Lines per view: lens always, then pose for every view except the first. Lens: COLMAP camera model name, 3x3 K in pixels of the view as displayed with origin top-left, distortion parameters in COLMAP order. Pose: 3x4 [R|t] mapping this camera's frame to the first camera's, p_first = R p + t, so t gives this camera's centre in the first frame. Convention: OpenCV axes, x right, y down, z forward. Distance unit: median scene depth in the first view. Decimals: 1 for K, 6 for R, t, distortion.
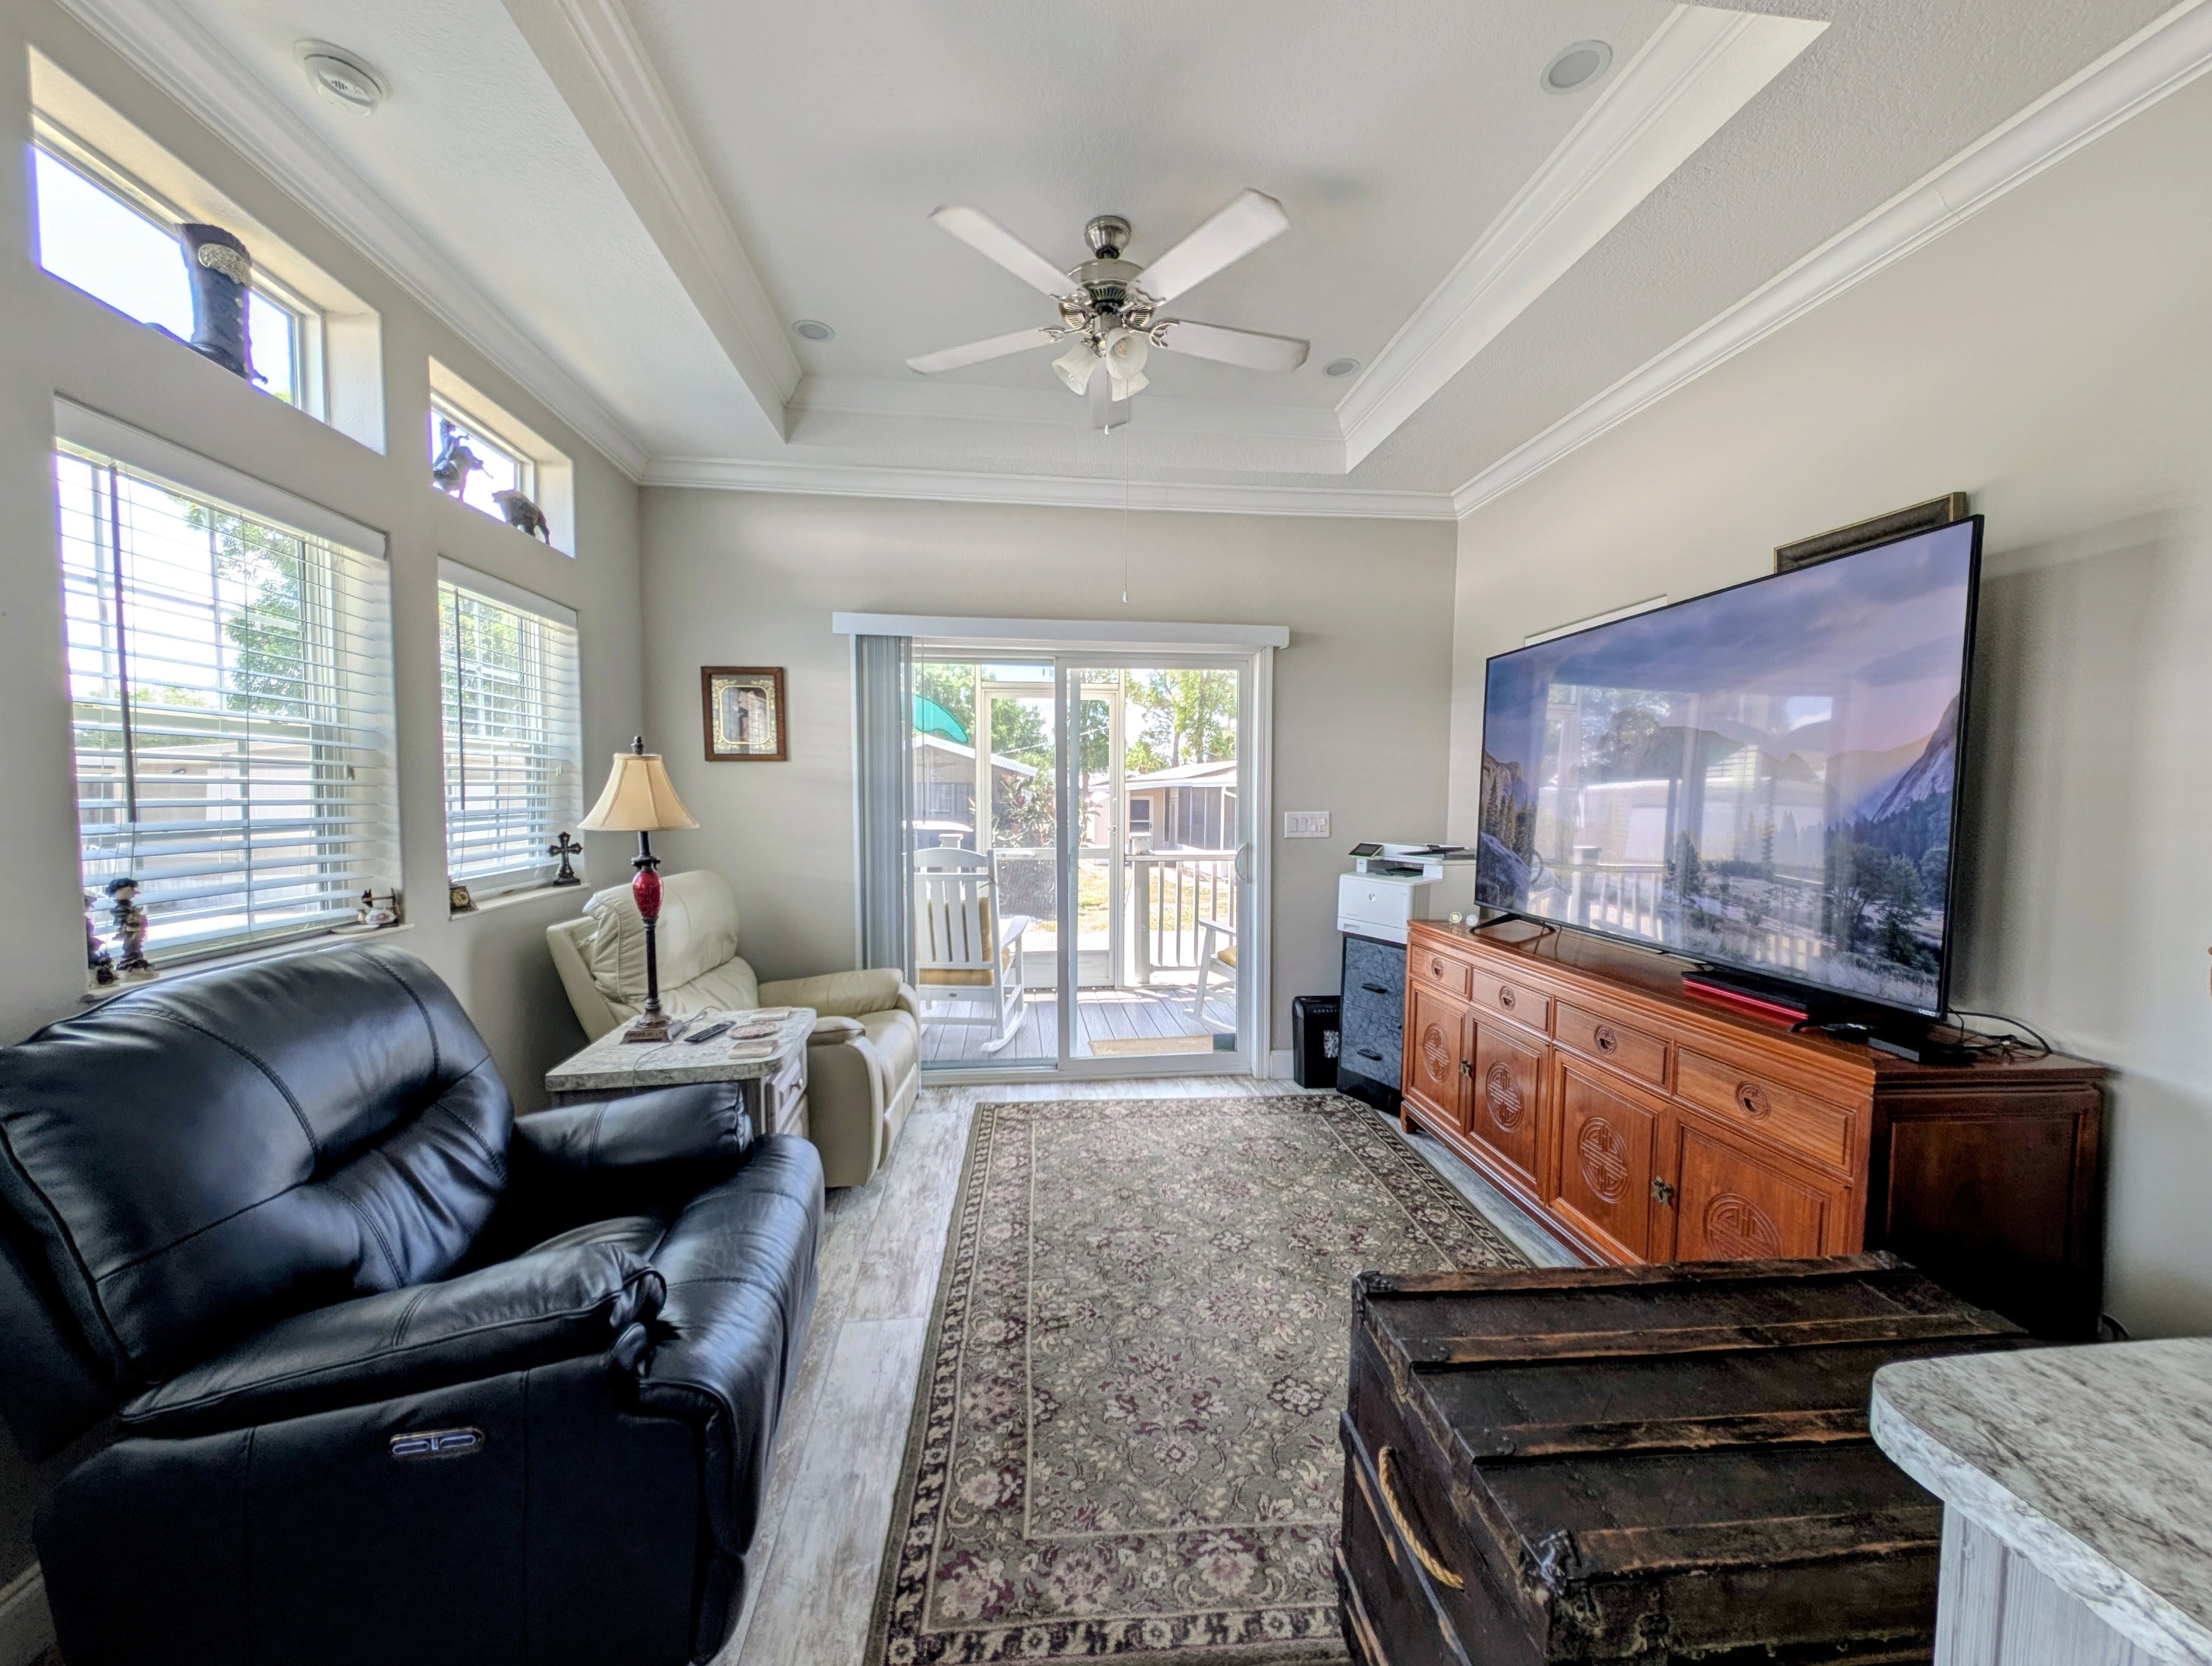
lens RADIAL K [[826.5, 0, 1108.4], [0, 826.5, 835.1], [0, 0, 1]] dist [0.001570, -0.000029]
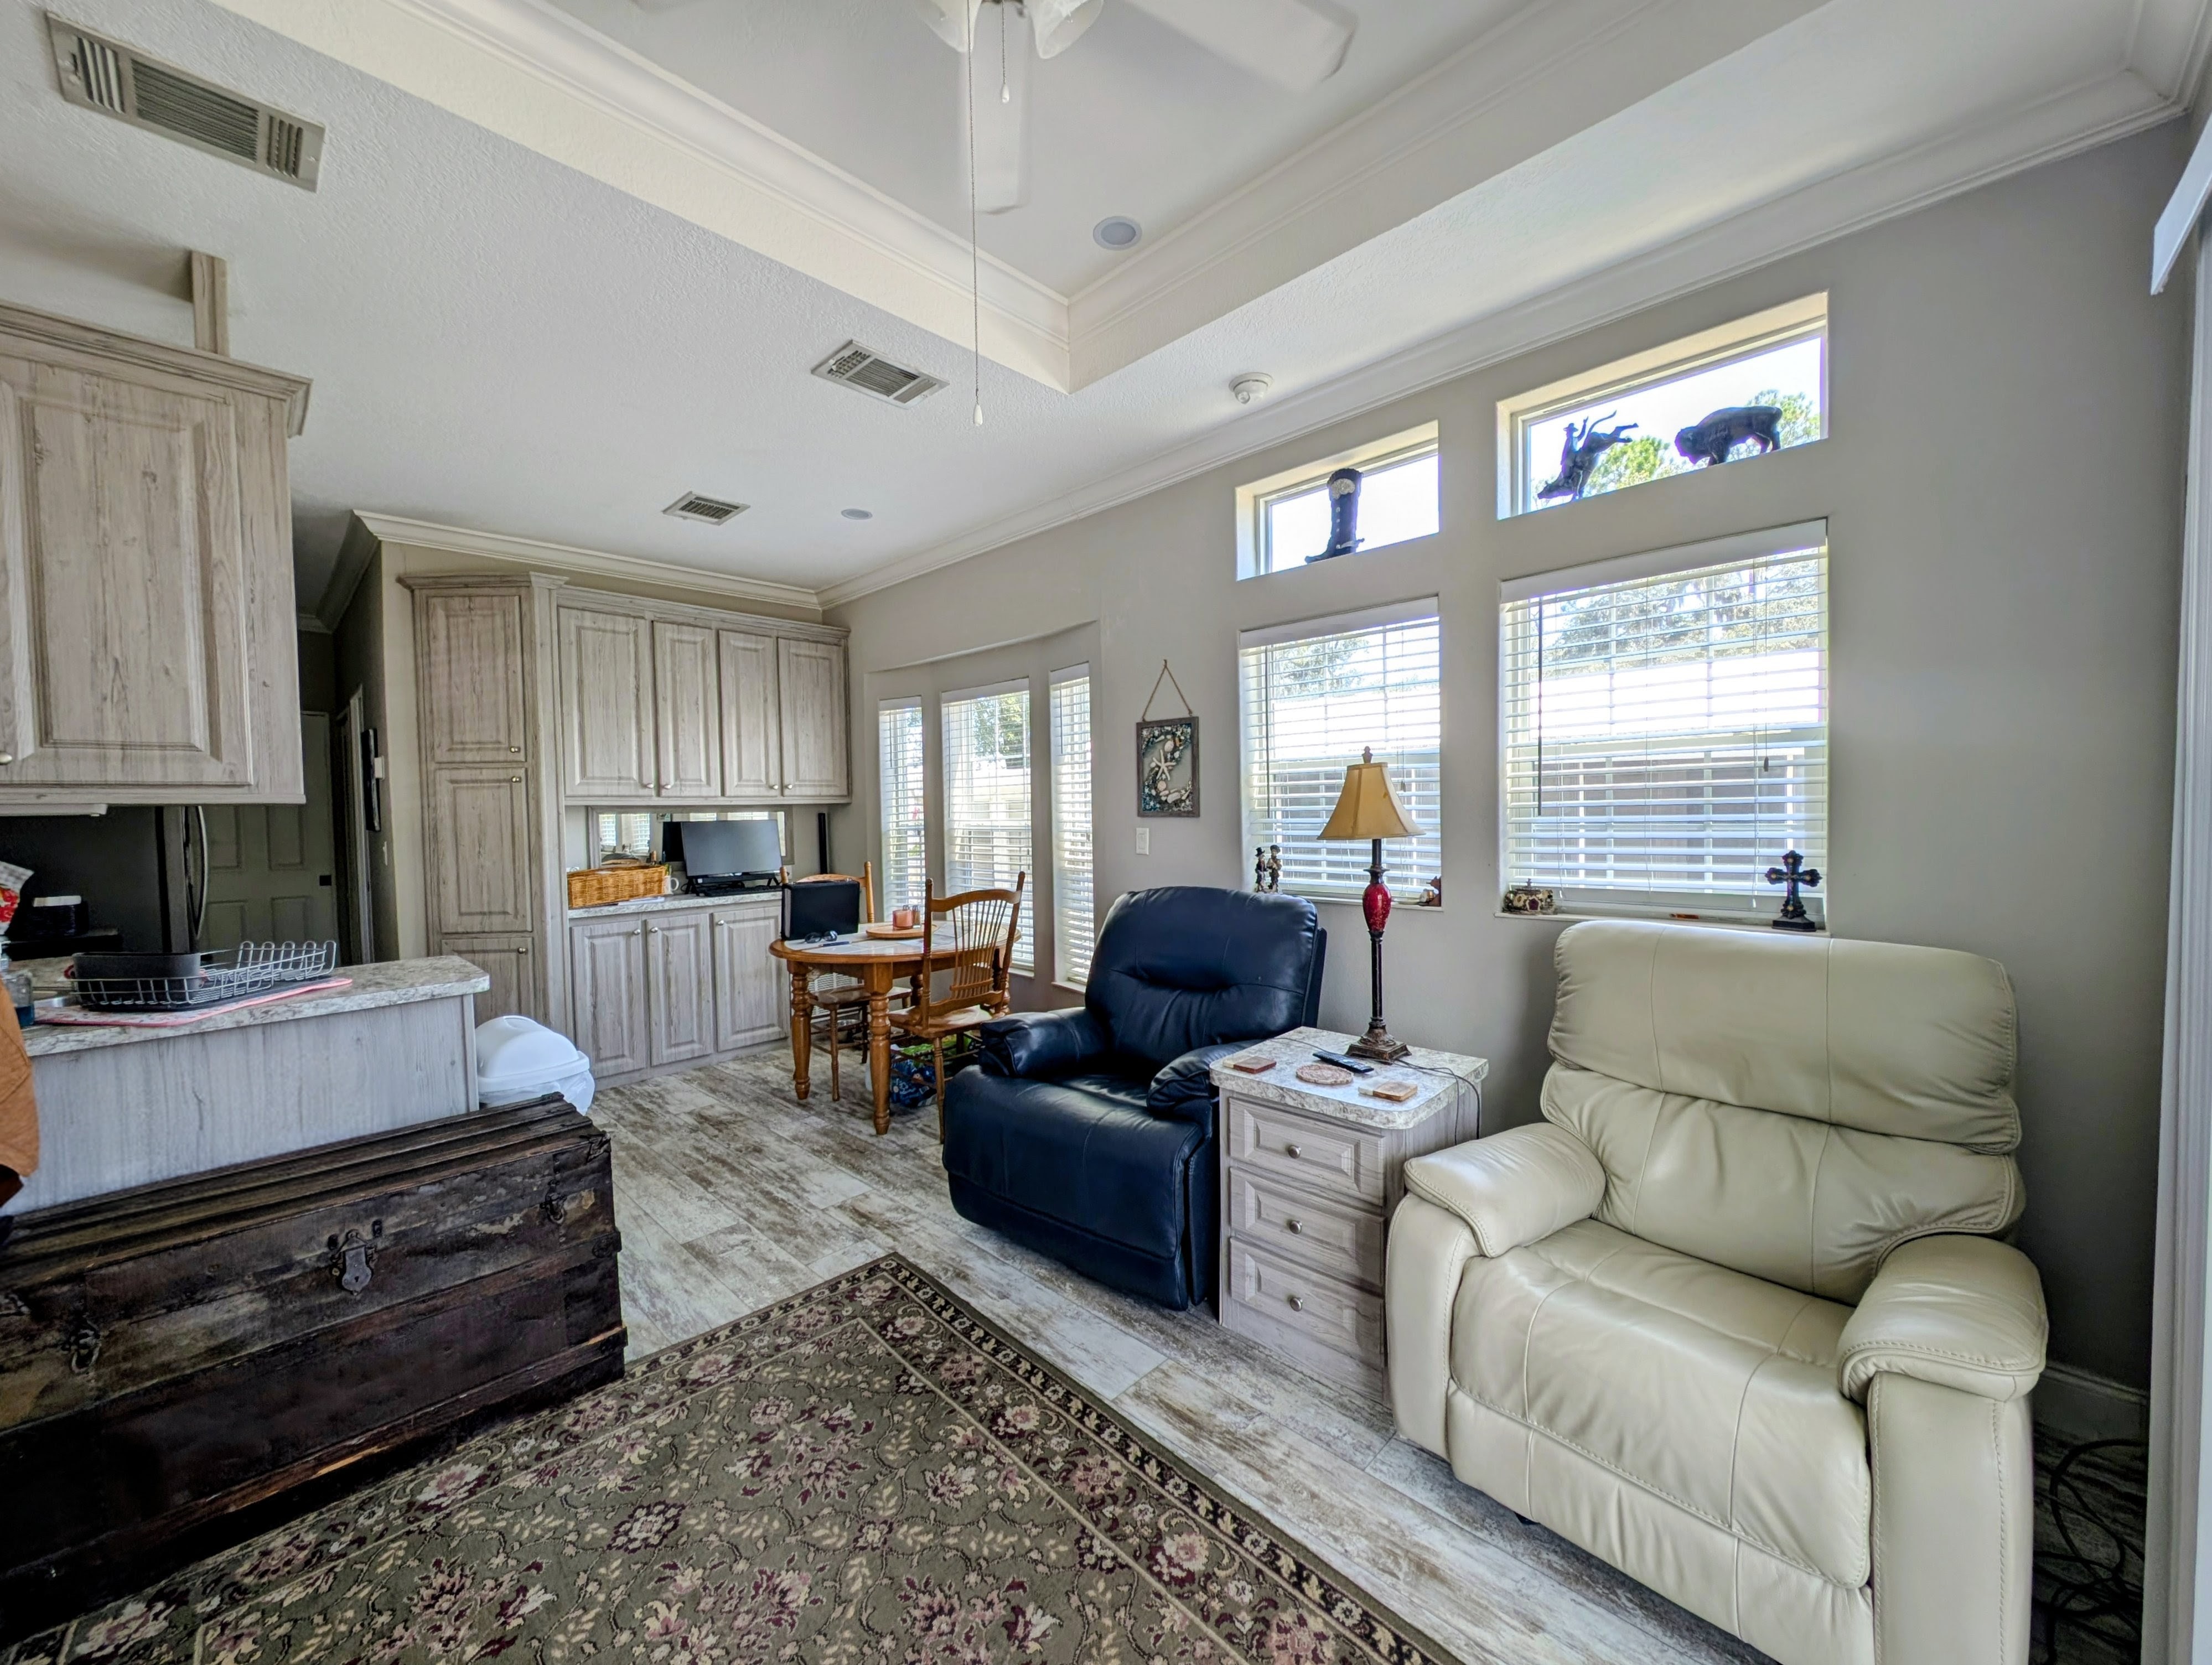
lens RADIAL K [[844.0, 0, 1103.9], [0, 844.0, 834.2], [0, 0, 1]] dist [0.001007, -0.002763]
pose [[-0.779329, 0.033554, -0.625715, 0.265756], [-0.014560, 0.997326, 0.071617, -0.068733], [0.626445, 0.064924, -0.776757, 1.348275]]
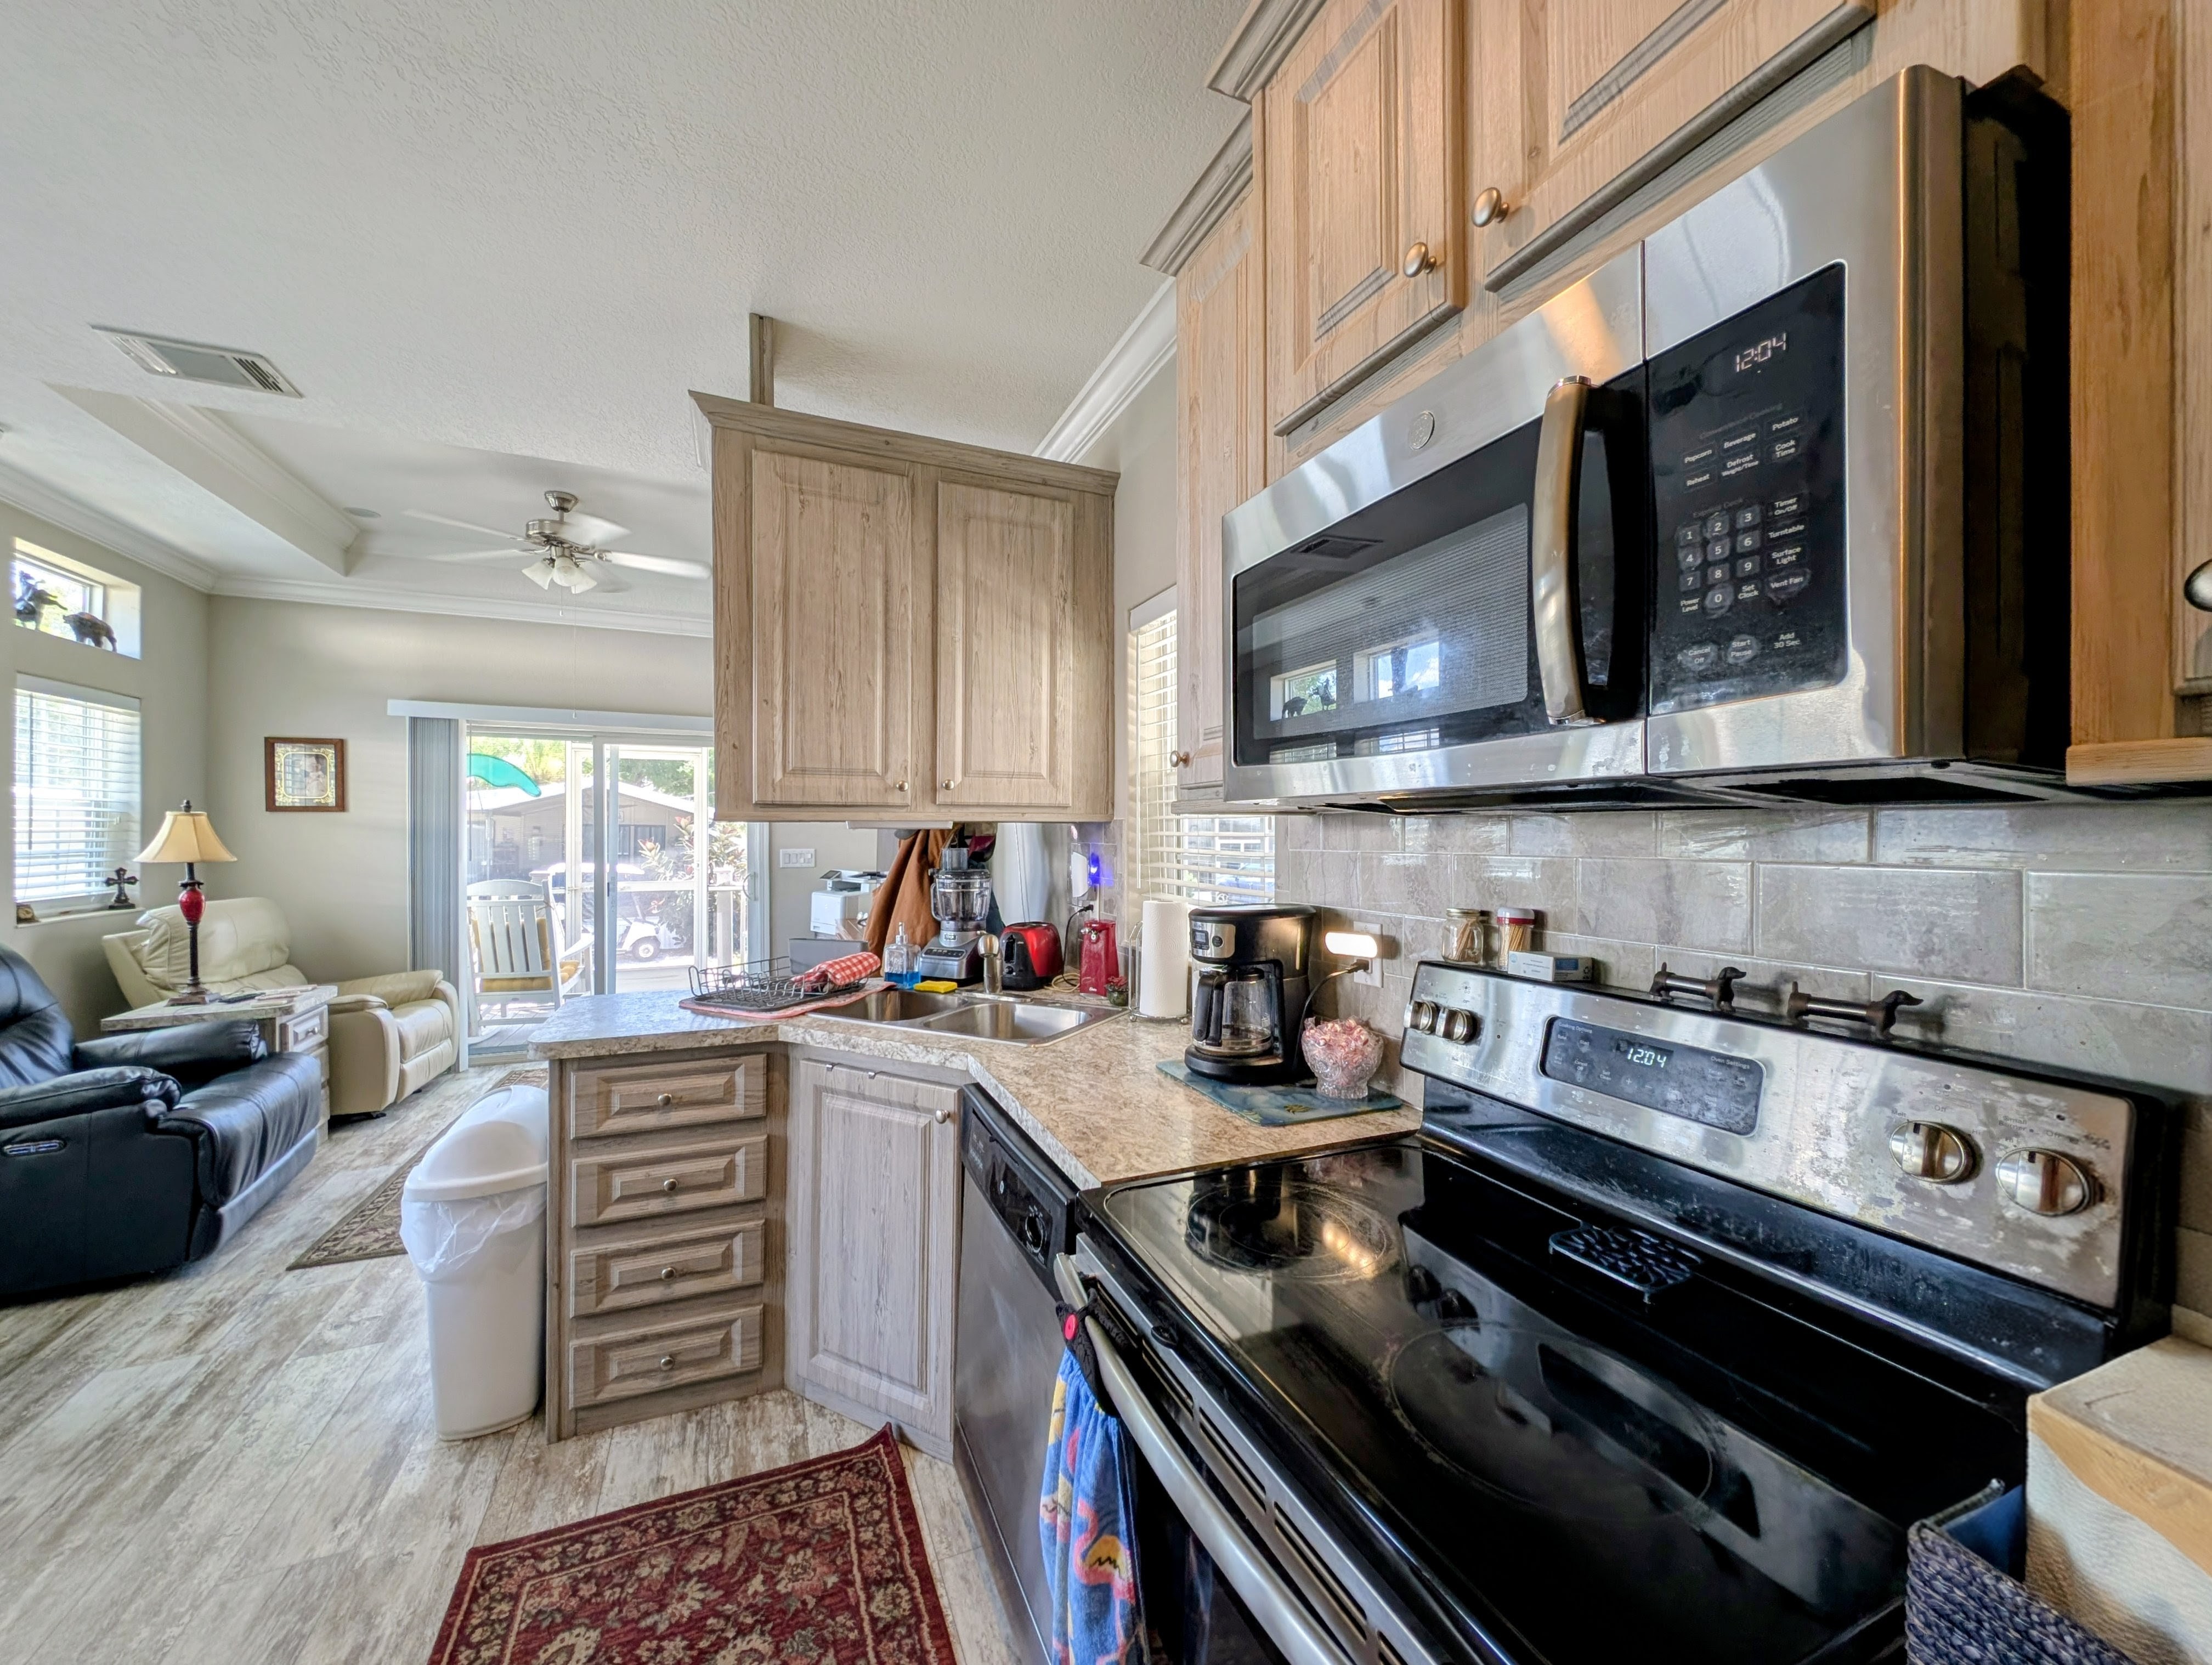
lens RADIAL K [[842.3, 0, 1099.4], [0, 842.3, 833.5], [0, 0, 1]] dist [0.000445, 0.000057]
pose [[0.961074, -0.001970, 0.276283, 0.511060], [0.016040, 0.998686, -0.048673, 0.035908], [-0.275824, 0.051210, 0.959843, -0.786112]]
